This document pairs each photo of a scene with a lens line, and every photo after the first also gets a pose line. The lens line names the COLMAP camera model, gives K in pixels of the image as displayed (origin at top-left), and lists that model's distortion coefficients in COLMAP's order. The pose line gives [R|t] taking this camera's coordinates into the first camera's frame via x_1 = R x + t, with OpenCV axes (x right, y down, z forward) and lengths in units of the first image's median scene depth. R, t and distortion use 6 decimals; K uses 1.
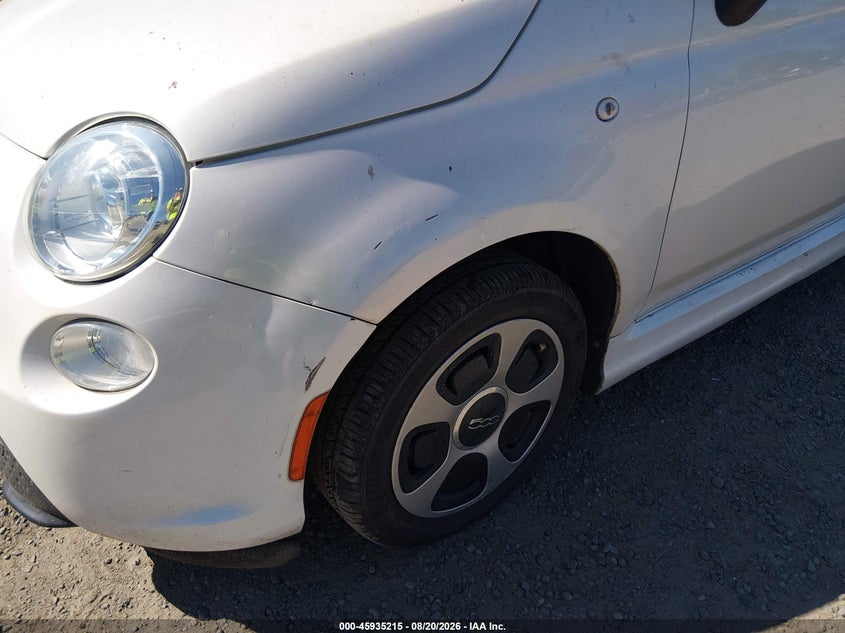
lens RADIAL K [[651.9, 0, 421.1], [0, 651.9, 320.1], [0, 0, 1]] dist [0.098553, -0.155432]
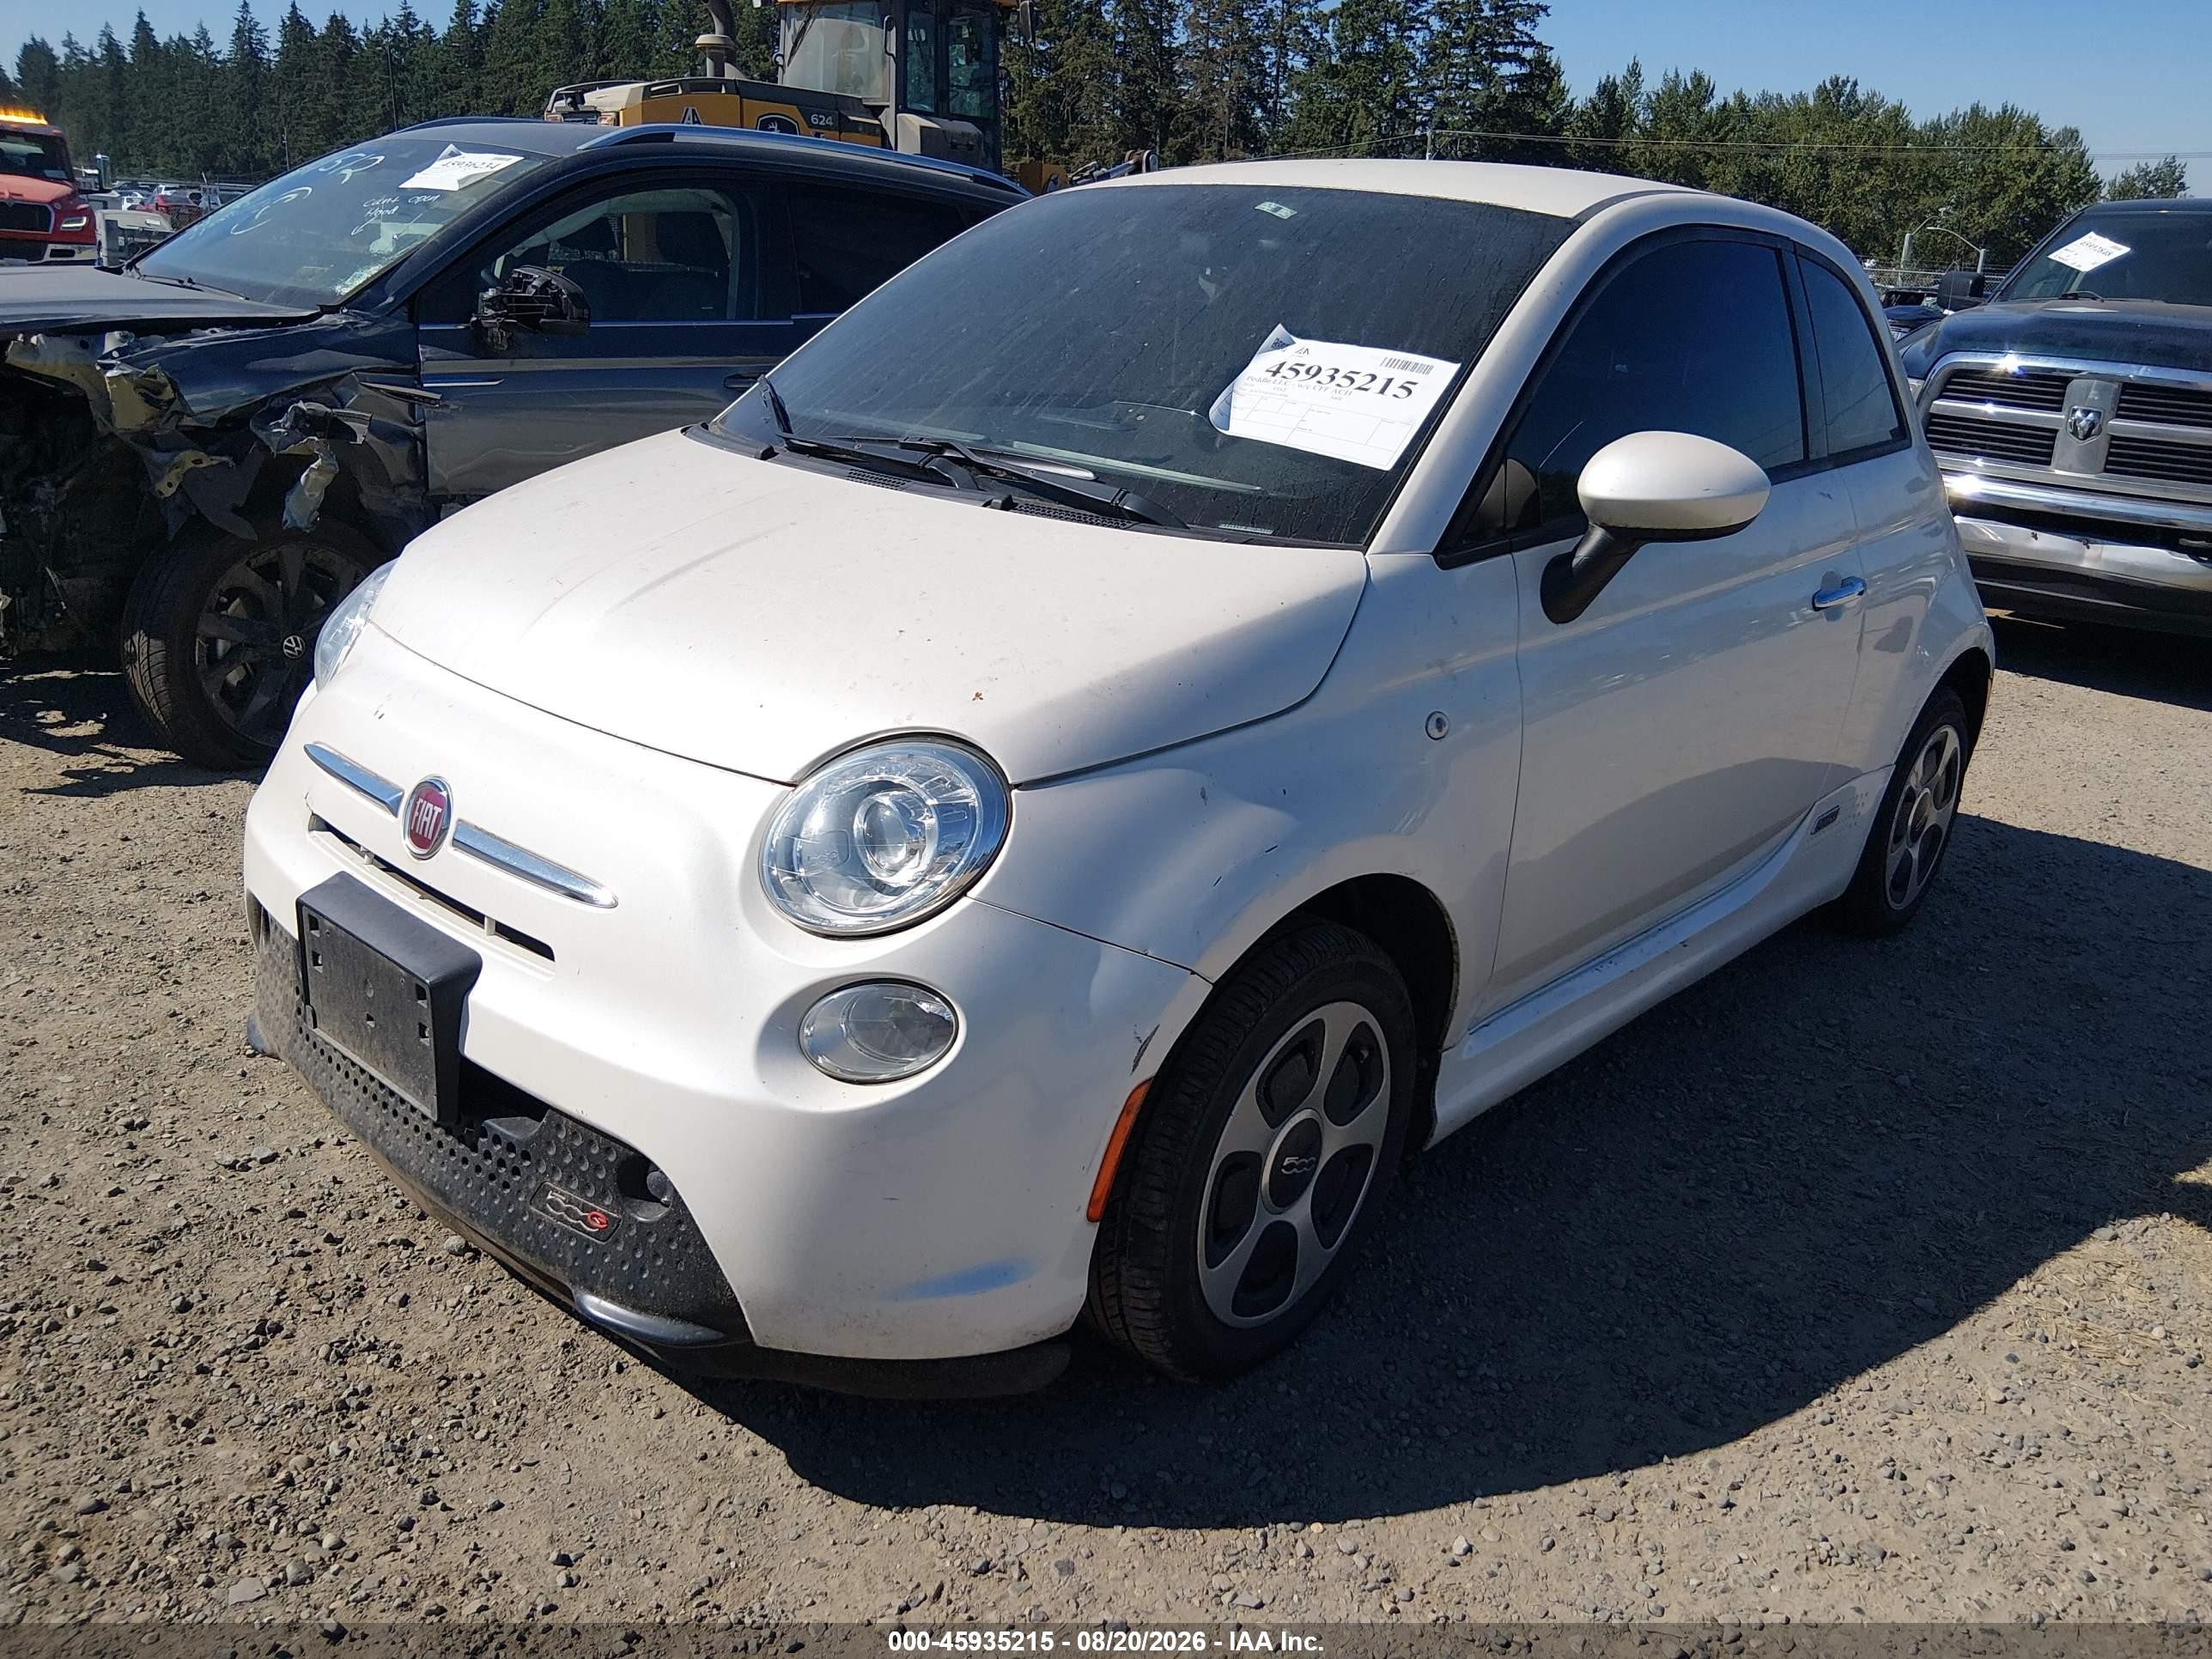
lens RADIAL K [[1706.5, 0, 1102.3], [0, 1706.5, 838.8], [0, 0, 1]] dist [0.098553, -0.155432]
pose [[0.976725, -0.016515, 0.213861, -0.481612], [0.068488, 0.968854, -0.237973, 0.240754], [-0.203270, 0.247081, 0.947435, -0.727352]]
